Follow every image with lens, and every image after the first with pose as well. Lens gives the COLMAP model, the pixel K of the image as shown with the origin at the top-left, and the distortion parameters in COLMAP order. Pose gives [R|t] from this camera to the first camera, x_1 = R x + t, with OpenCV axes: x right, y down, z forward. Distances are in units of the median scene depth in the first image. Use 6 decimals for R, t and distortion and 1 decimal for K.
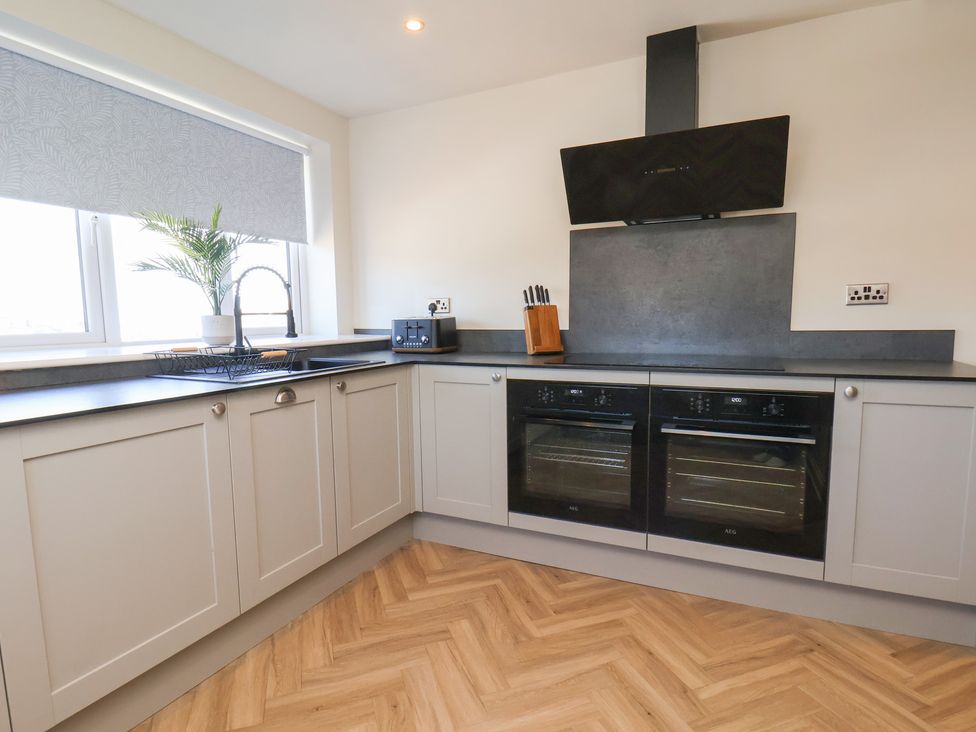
lens RADIAL K [[501.7, 0, 493.4], [0, 501.7, 371.9], [0, 0, 1]] dist [0.004161, -0.014589]
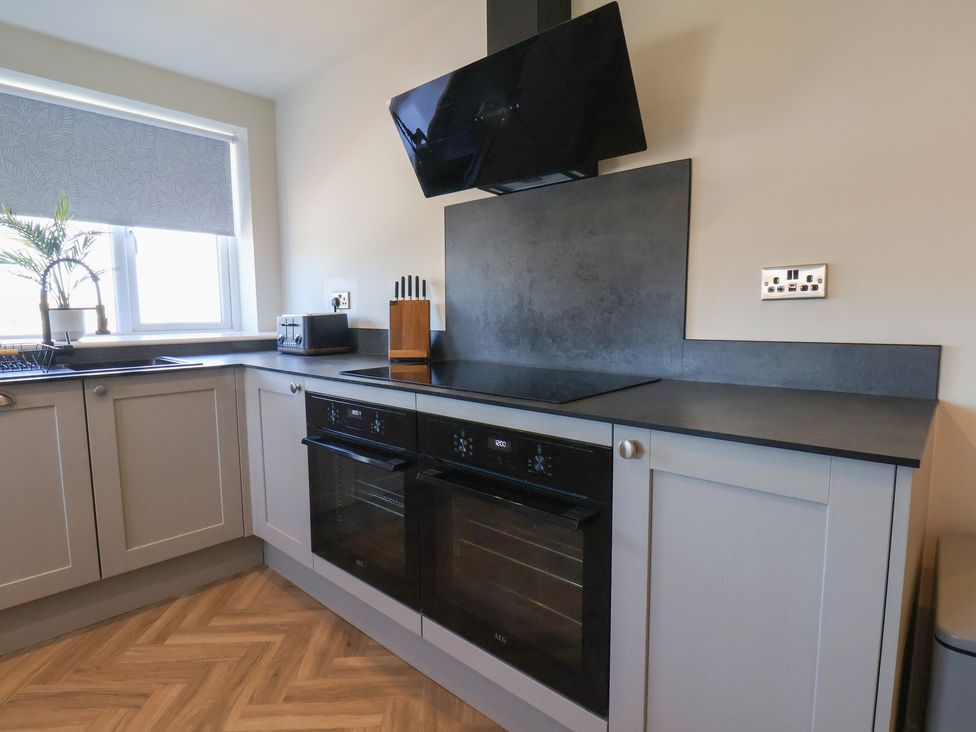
lens RADIAL K [[515.0, 0, 488.0], [0, 515.0, 366.0], [0, 0, 1]] dist [-0.006114, -0.001755]
pose [[0.959765, 0.036814, -0.278381, 0.552754], [-0.037877, 0.999281, 0.001563, -0.039534], [0.278238, 0.009044, 0.960469, 0.288447]]
